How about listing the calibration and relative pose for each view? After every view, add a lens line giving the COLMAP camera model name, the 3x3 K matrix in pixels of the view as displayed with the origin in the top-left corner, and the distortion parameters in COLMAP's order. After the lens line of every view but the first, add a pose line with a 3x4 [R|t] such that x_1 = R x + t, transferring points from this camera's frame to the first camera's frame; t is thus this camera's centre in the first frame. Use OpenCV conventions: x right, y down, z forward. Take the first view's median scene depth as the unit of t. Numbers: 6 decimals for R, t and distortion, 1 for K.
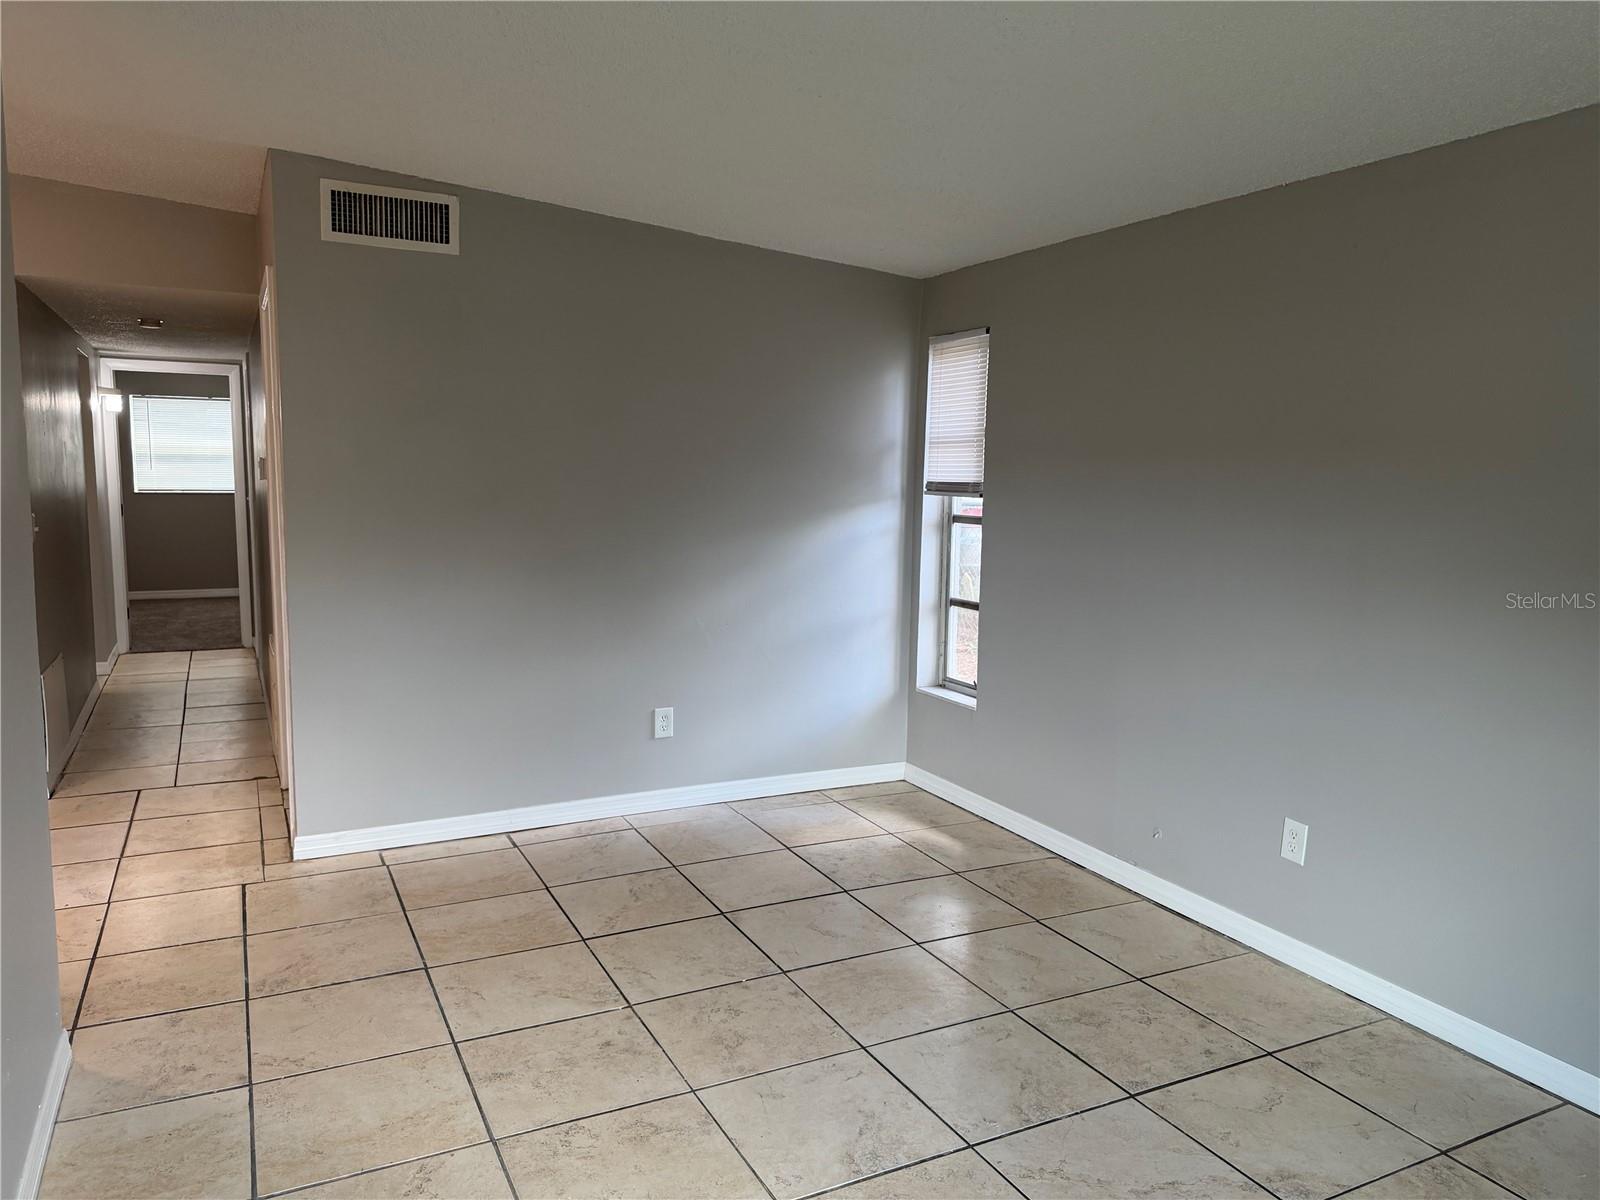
lens RADIAL K [[1125.9, 0, 800.0], [0, 1125.9, 600.0], [0, 0, 1]] dist [0.149130, -0.272312]
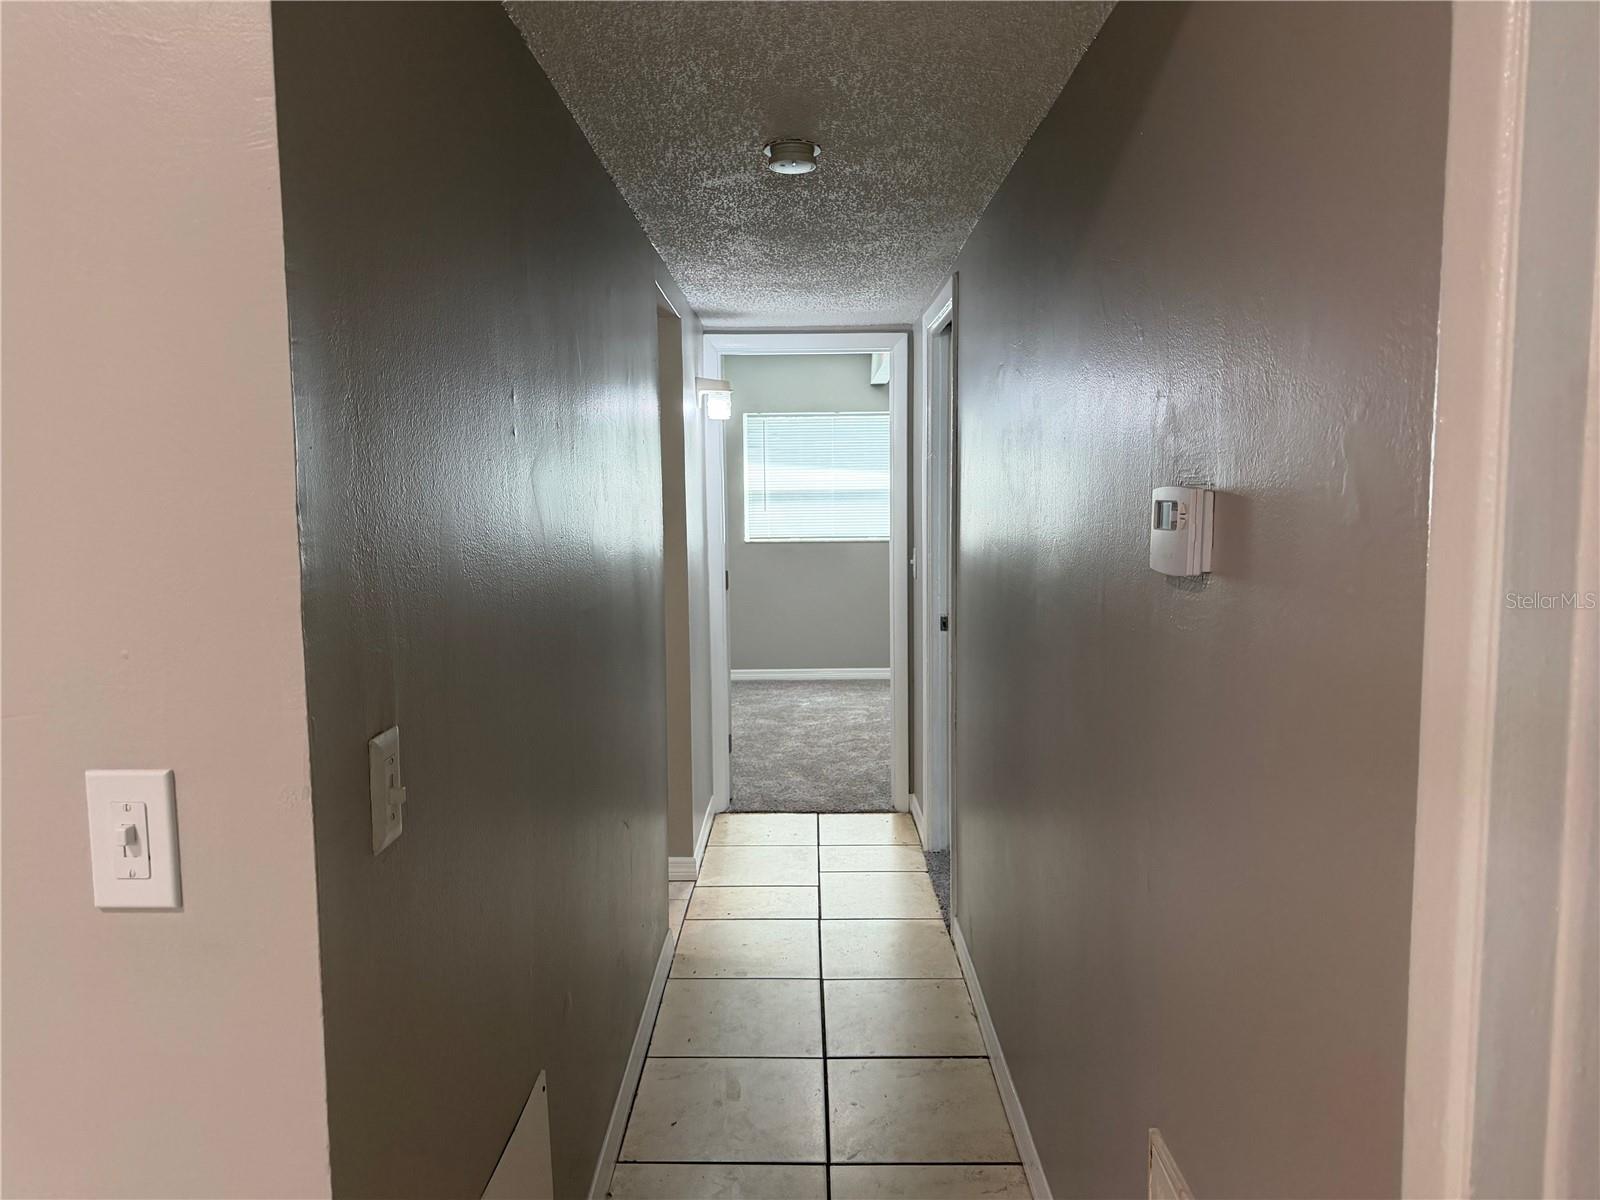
lens RADIAL K [[1125.9, 0, 800.0], [0, 1125.9, 600.0], [0, 0, 1]] dist [0.149130, -0.272312]
pose [[0.890968, 0.025895, -0.453327, -0.264126], [-0.038271, 0.999103, -0.018147, -0.054935], [0.452450, 0.033518, 0.891160, 0.448789]]
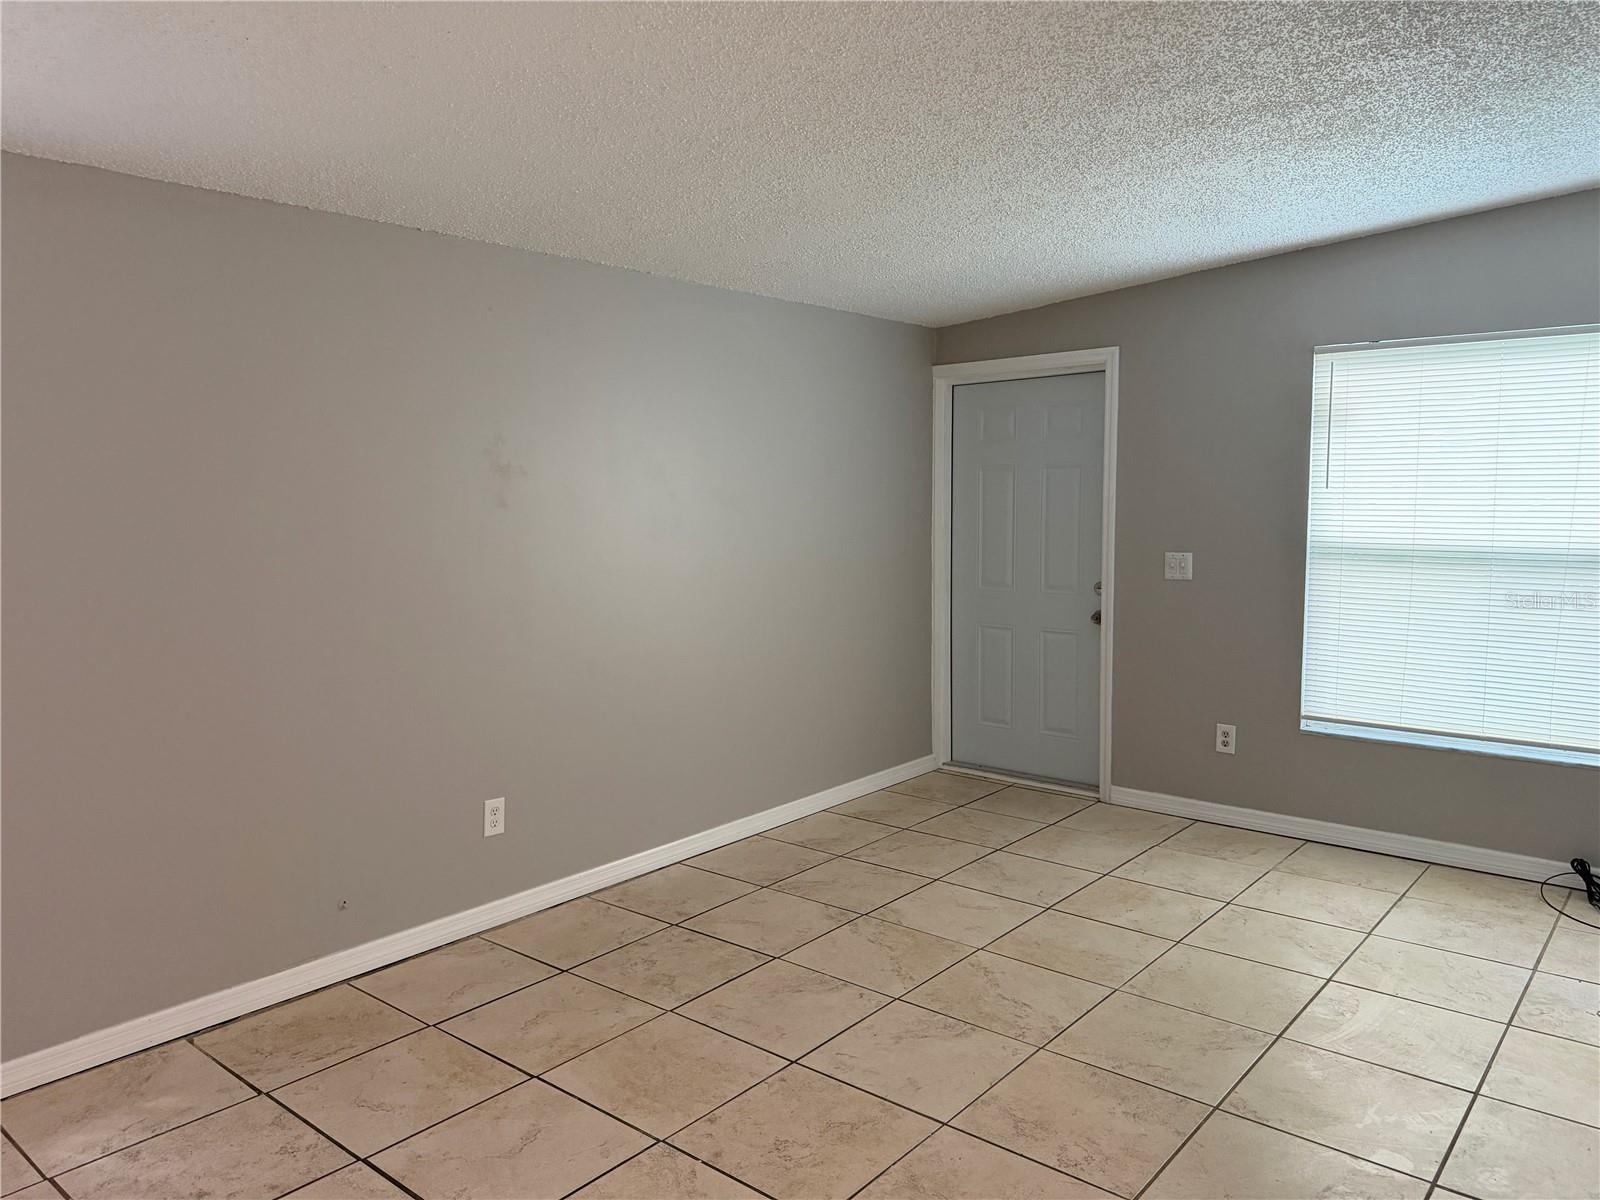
lens RADIAL K [[1125.9, 0, 800.0], [0, 1125.9, 600.0], [0, 0, 1]] dist [0.149130, -0.272312]
pose [[-0.389168, -0.101582, 0.915549, -0.602281], [0.112884, 0.981151, 0.156844, -0.125417], [-0.914224, 0.164390, -0.370365, 0.931546]]
